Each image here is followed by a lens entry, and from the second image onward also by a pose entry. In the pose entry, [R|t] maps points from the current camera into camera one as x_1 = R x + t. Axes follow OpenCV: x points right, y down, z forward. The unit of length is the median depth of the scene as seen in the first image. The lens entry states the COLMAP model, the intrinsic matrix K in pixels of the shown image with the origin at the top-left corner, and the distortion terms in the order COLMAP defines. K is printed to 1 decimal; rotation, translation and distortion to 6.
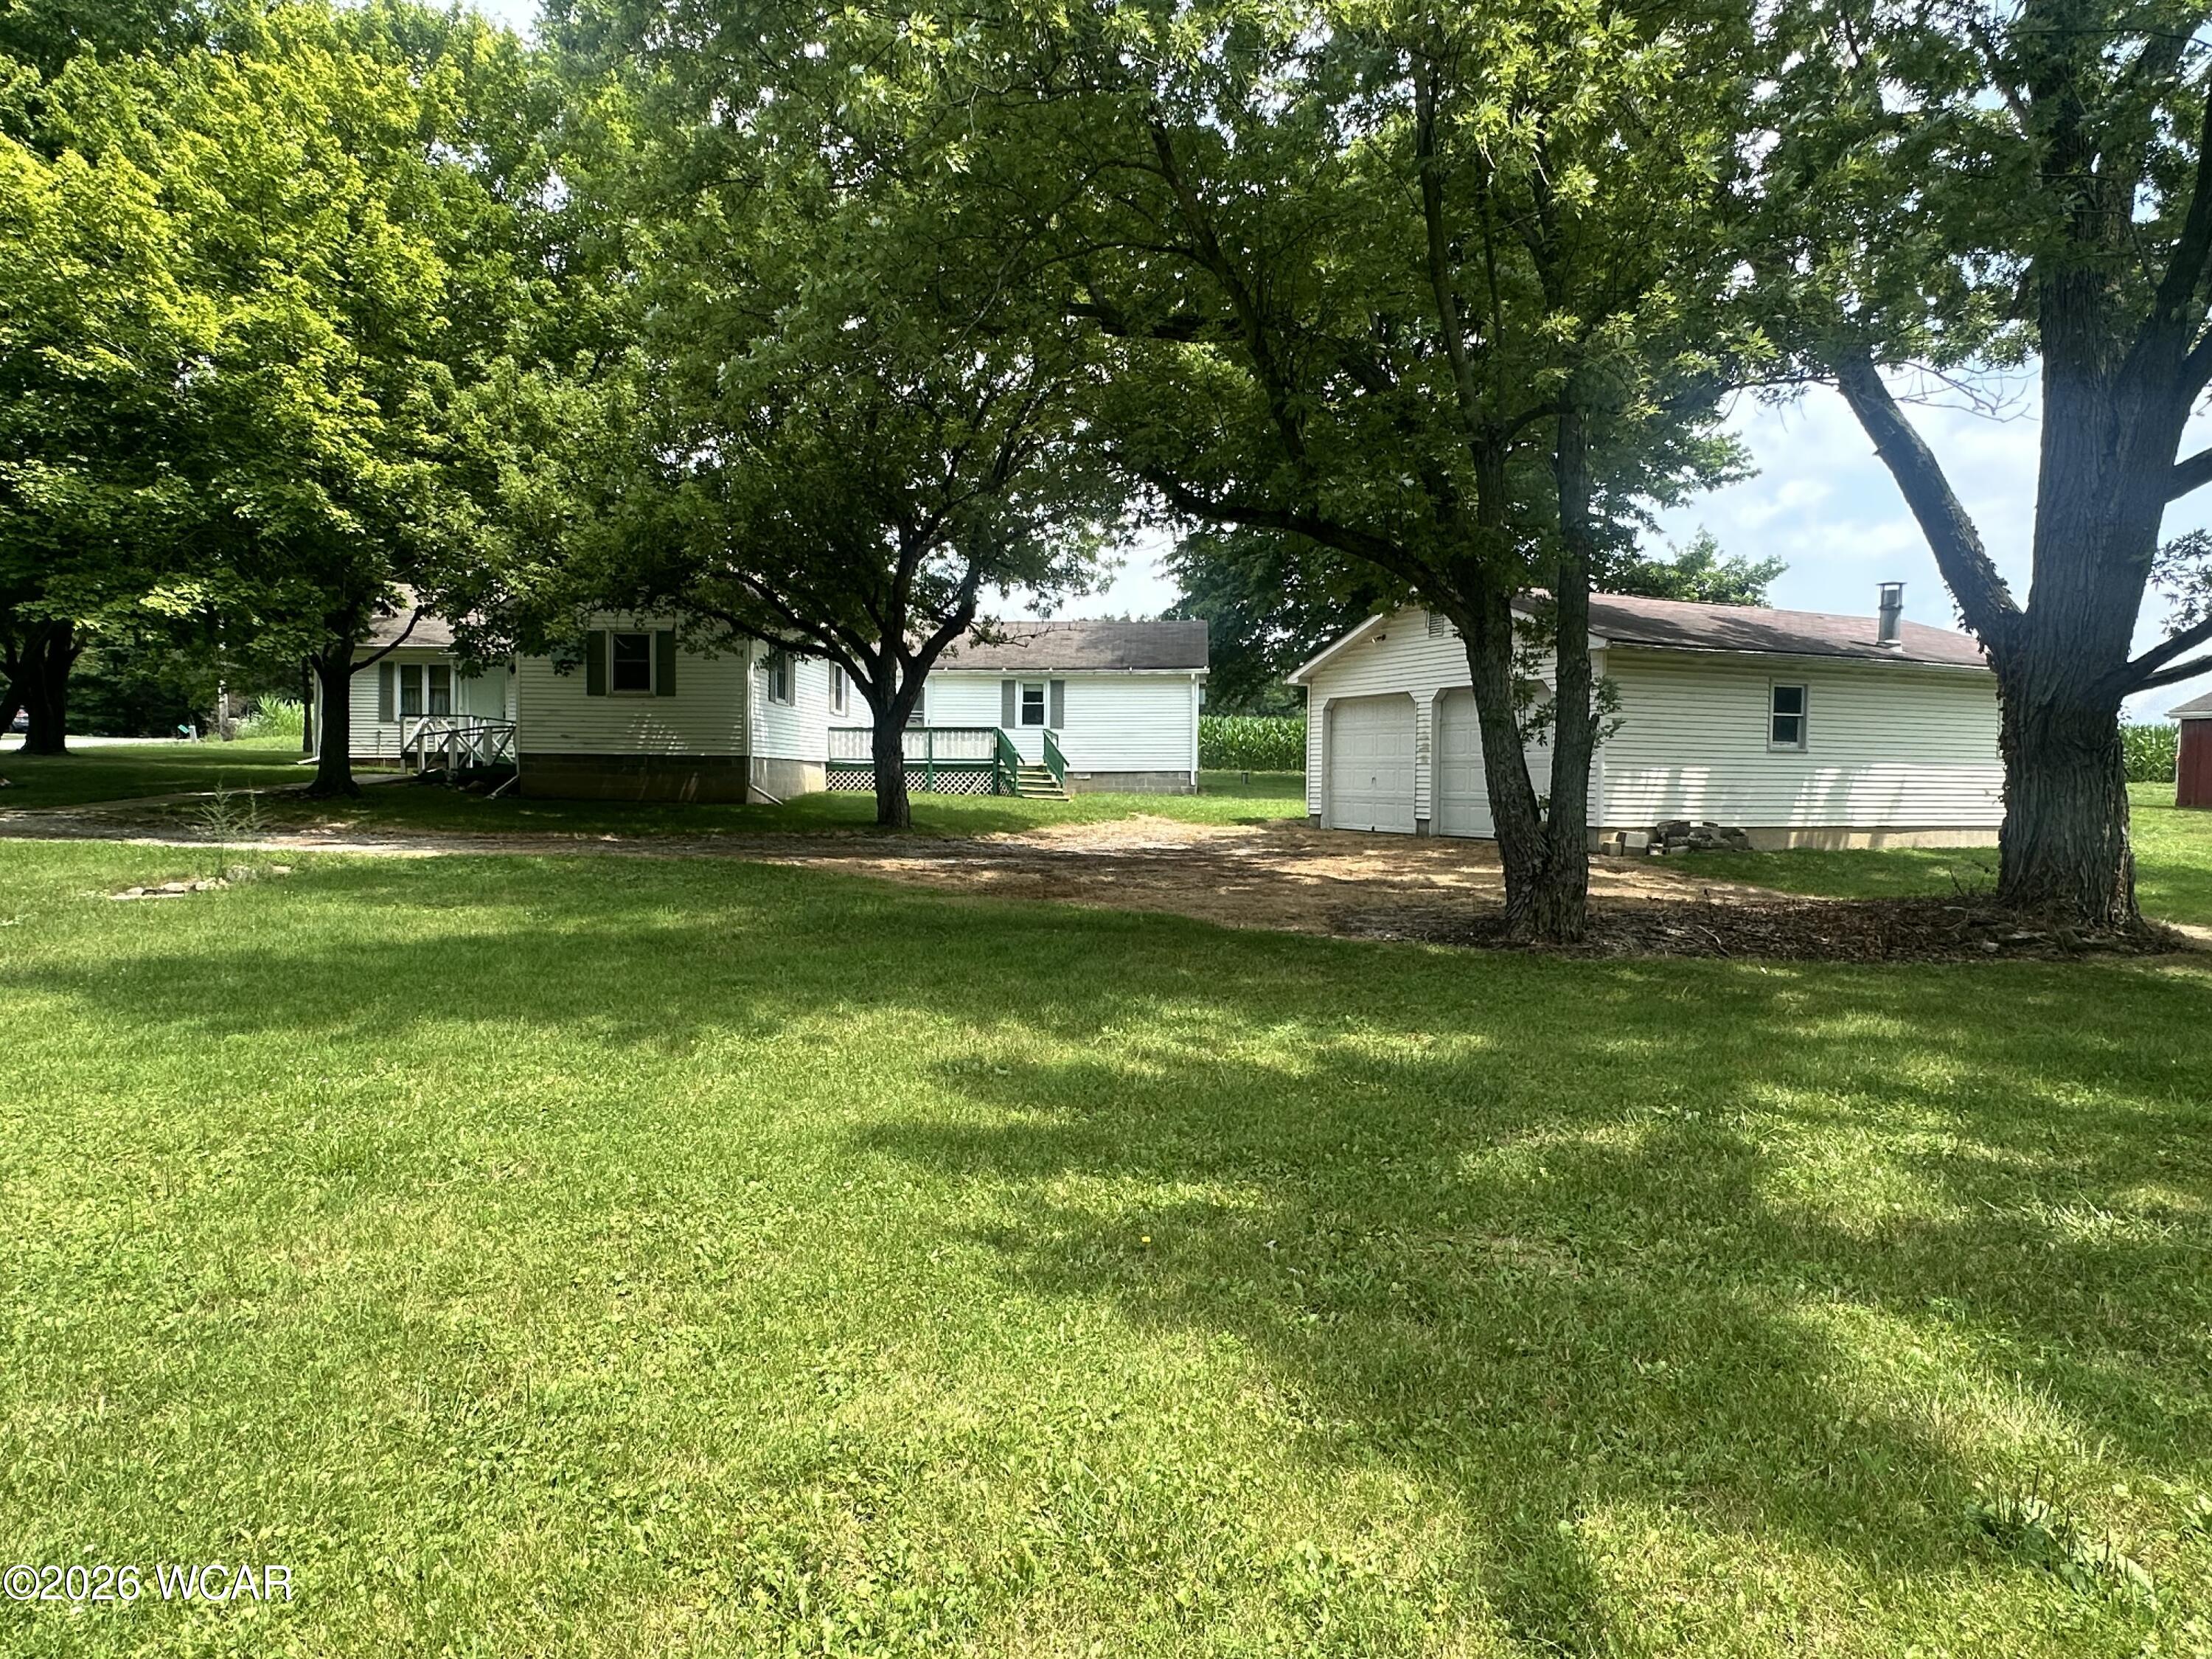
lens RADIAL K [[1356.2, 0, 1116.3], [0, 1356.2, 837.1], [0, 0, 1]] dist [0.007585, -0.003522]
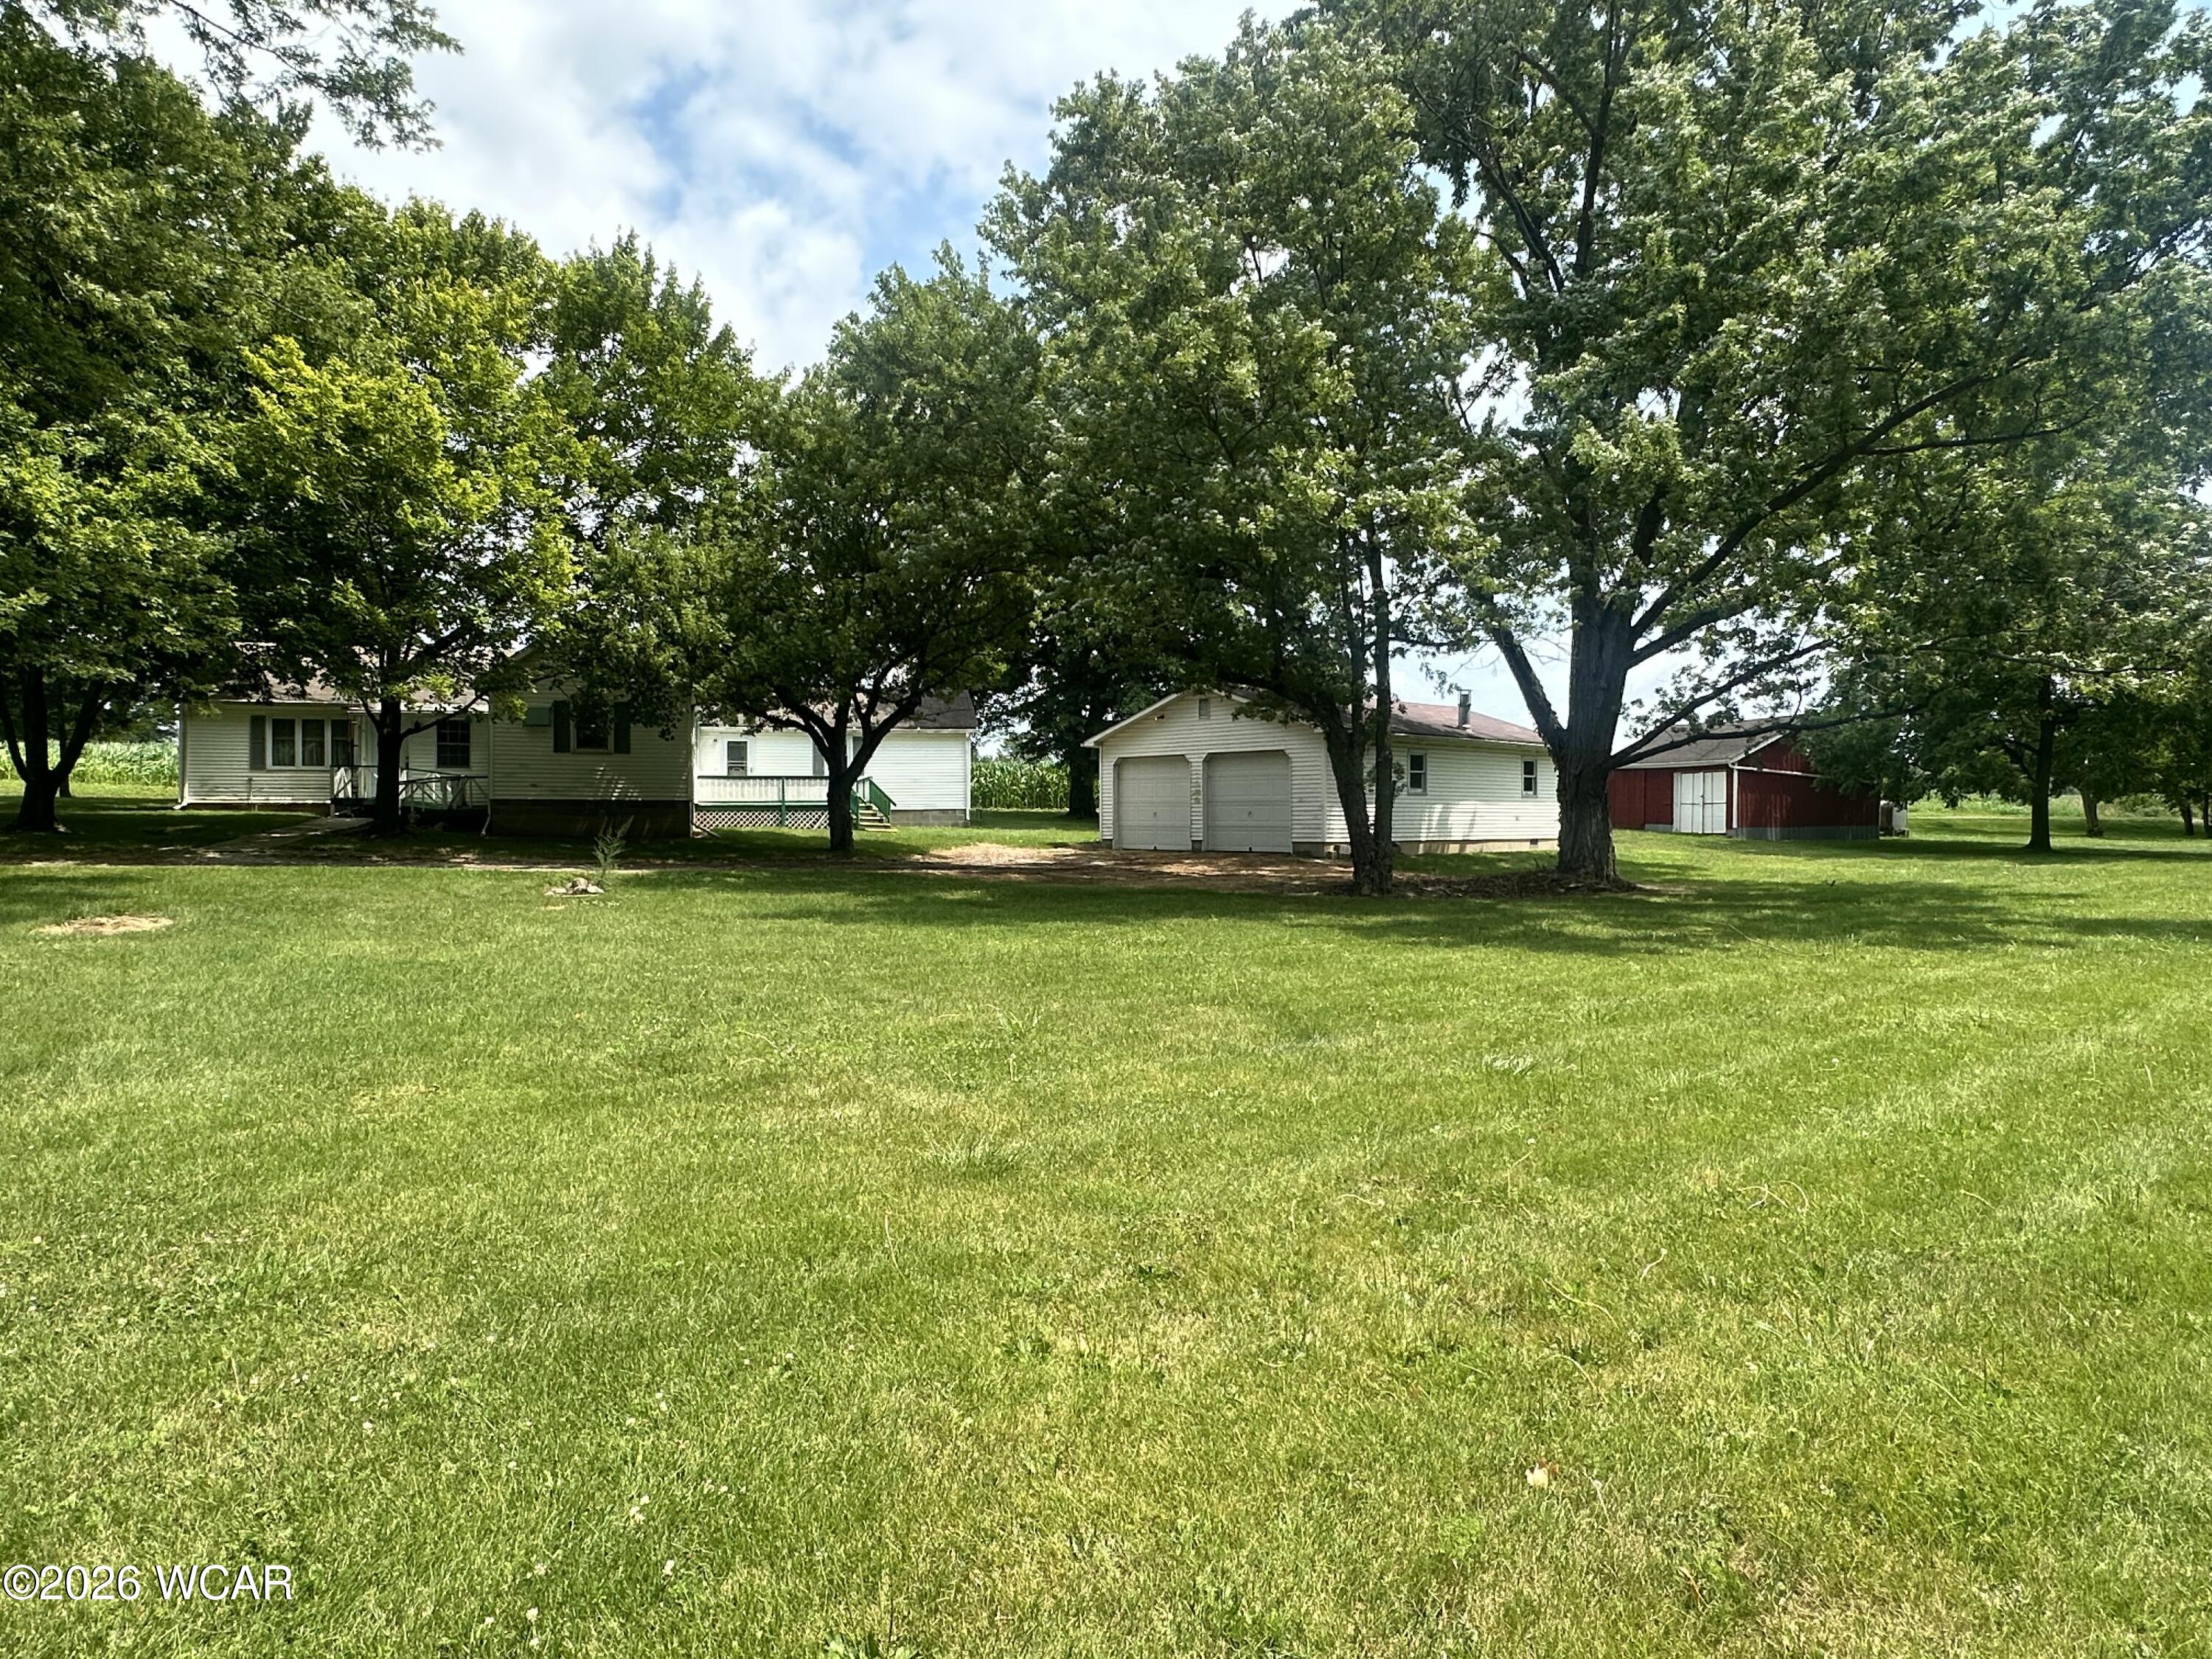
lens RADIAL K [[1356.2, 0, 1109.4], [0, 1356.2, 822.3], [0, 0, 1]] dist [0.007585, -0.003522]
pose [[0.946634, -0.011989, 0.322087, -0.345524], [0.023789, 0.999181, -0.032724, 0.013558], [-0.321431, 0.038640, 0.946144, -0.379893]]
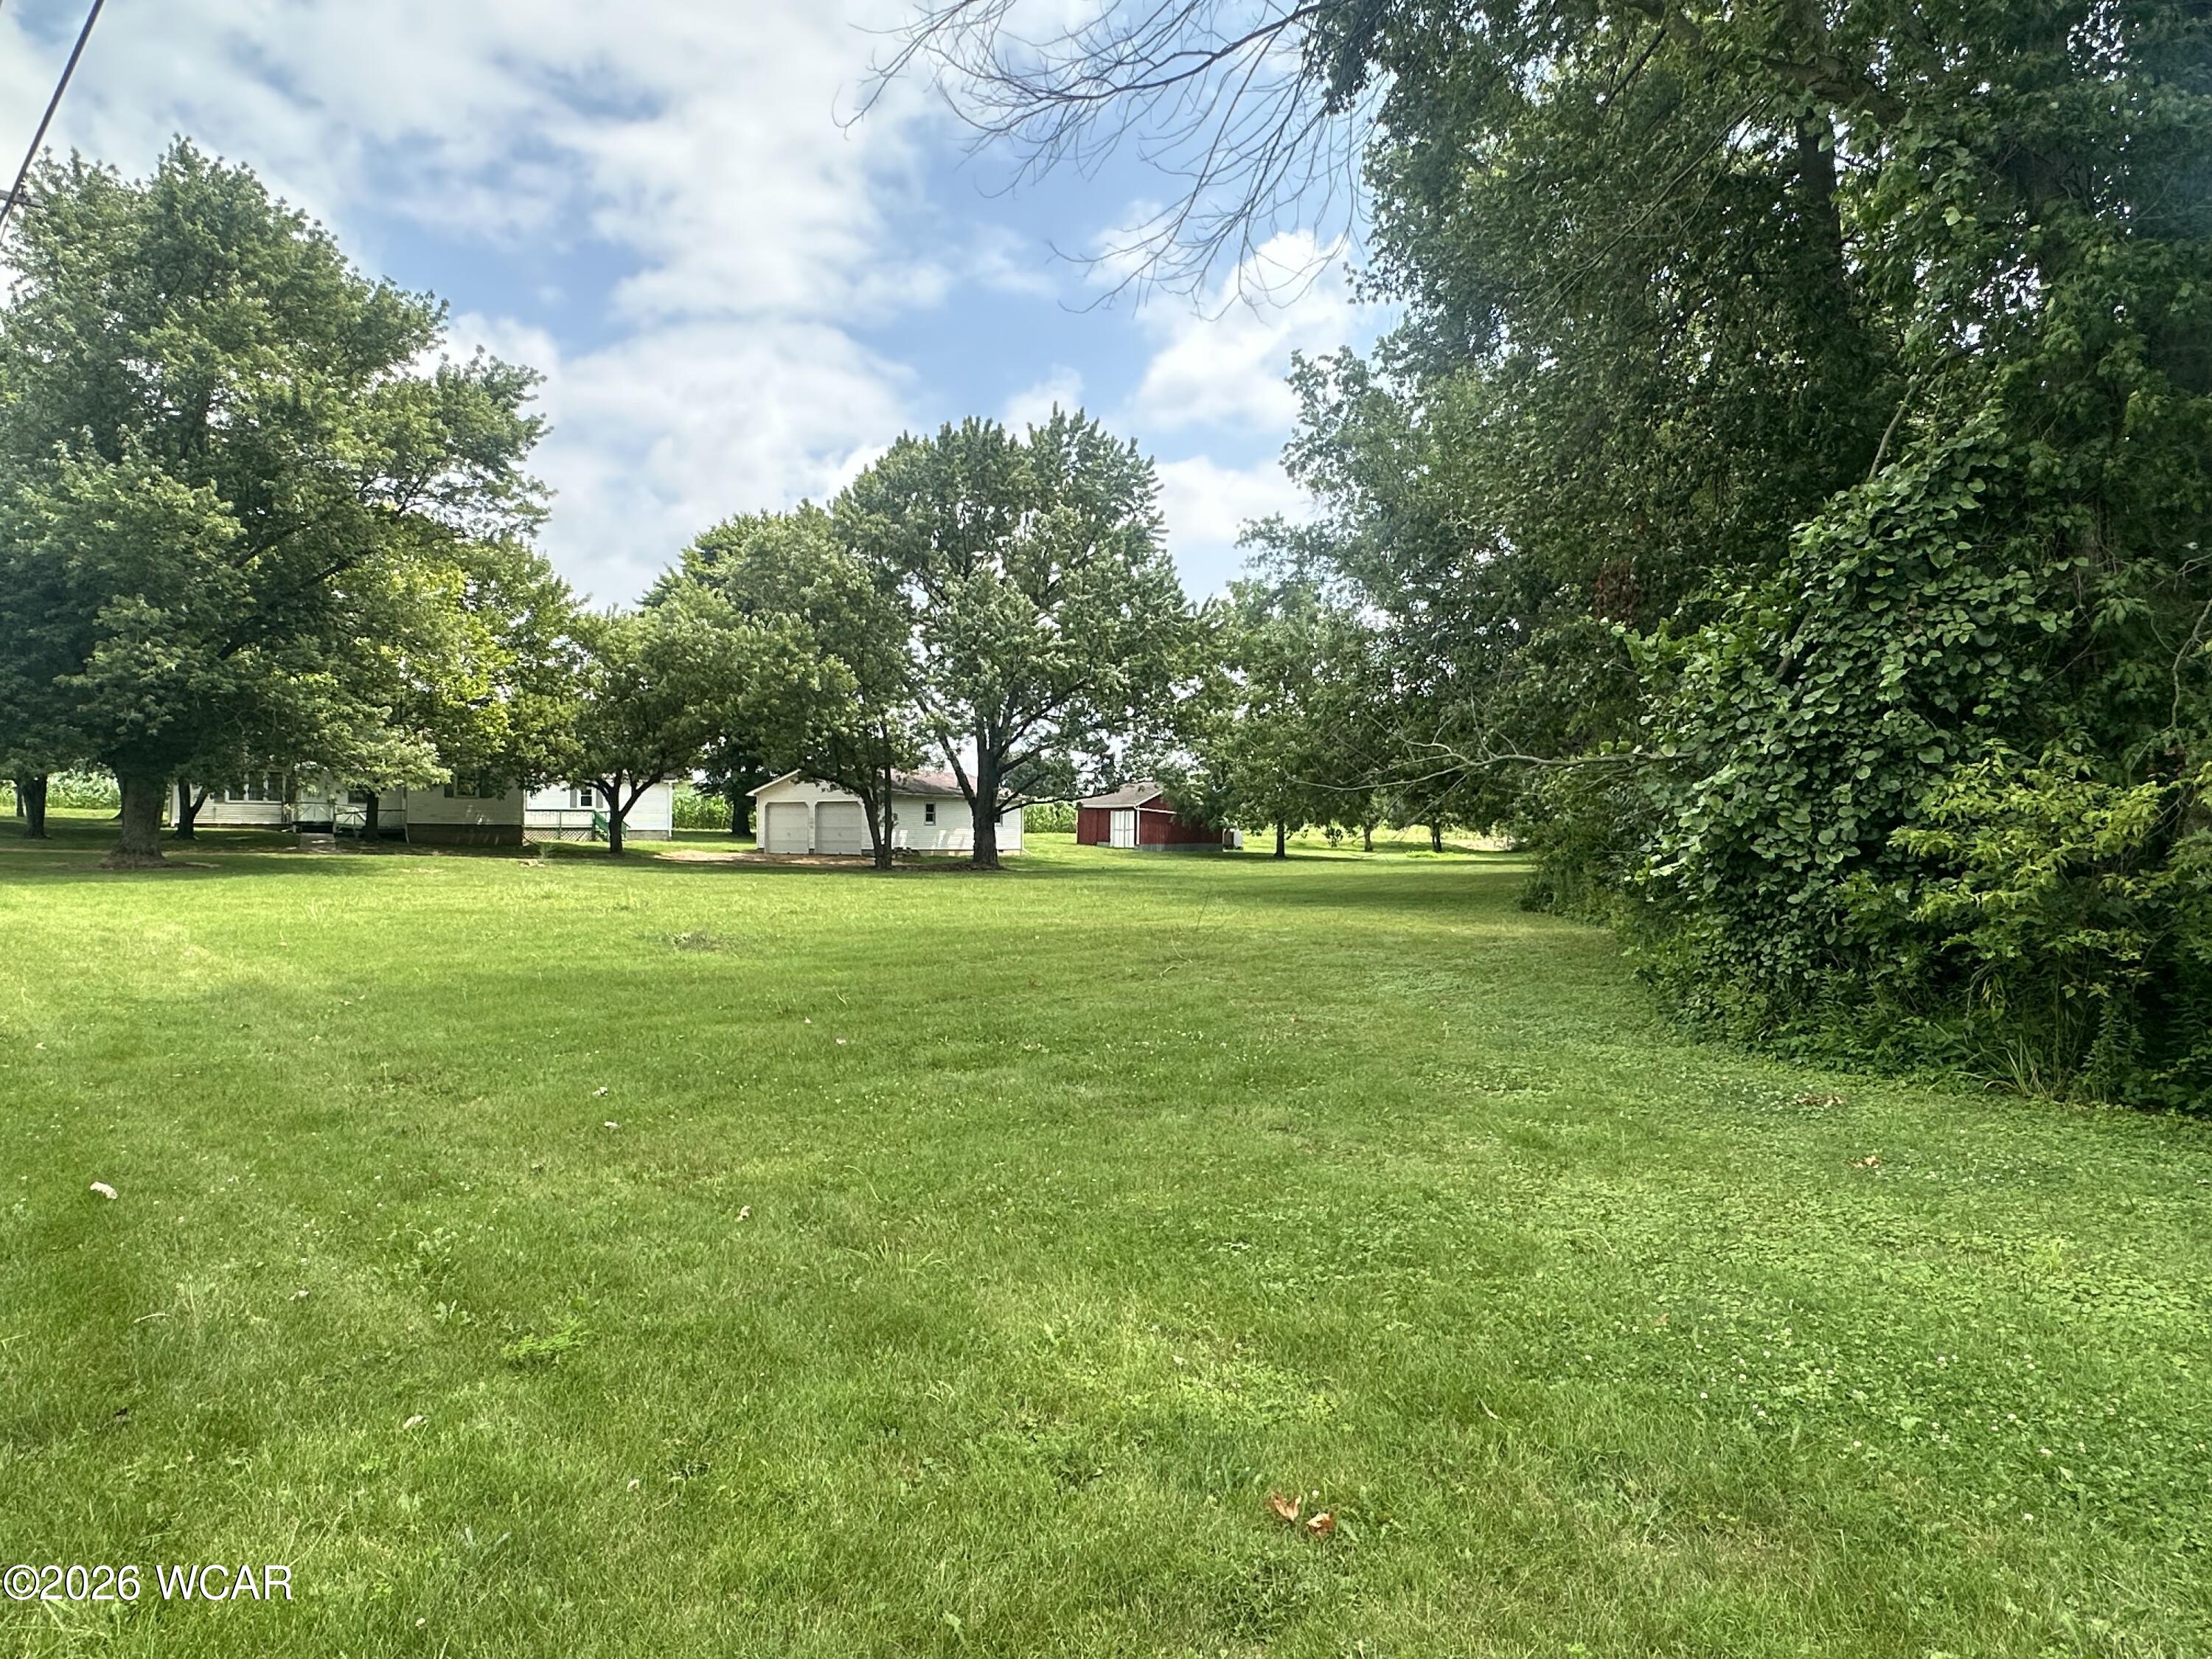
lens RADIAL K [[1356.2, 0, 1104.6], [0, 1356.2, 841.1], [0, 0, 1]] dist [0.007585, -0.003522]
pose [[0.835655, -0.006203, 0.549219, -0.792952], [0.025529, 0.999294, -0.027557, 0.063385], [-0.548661, 0.037049, 0.835224, -1.635865]]
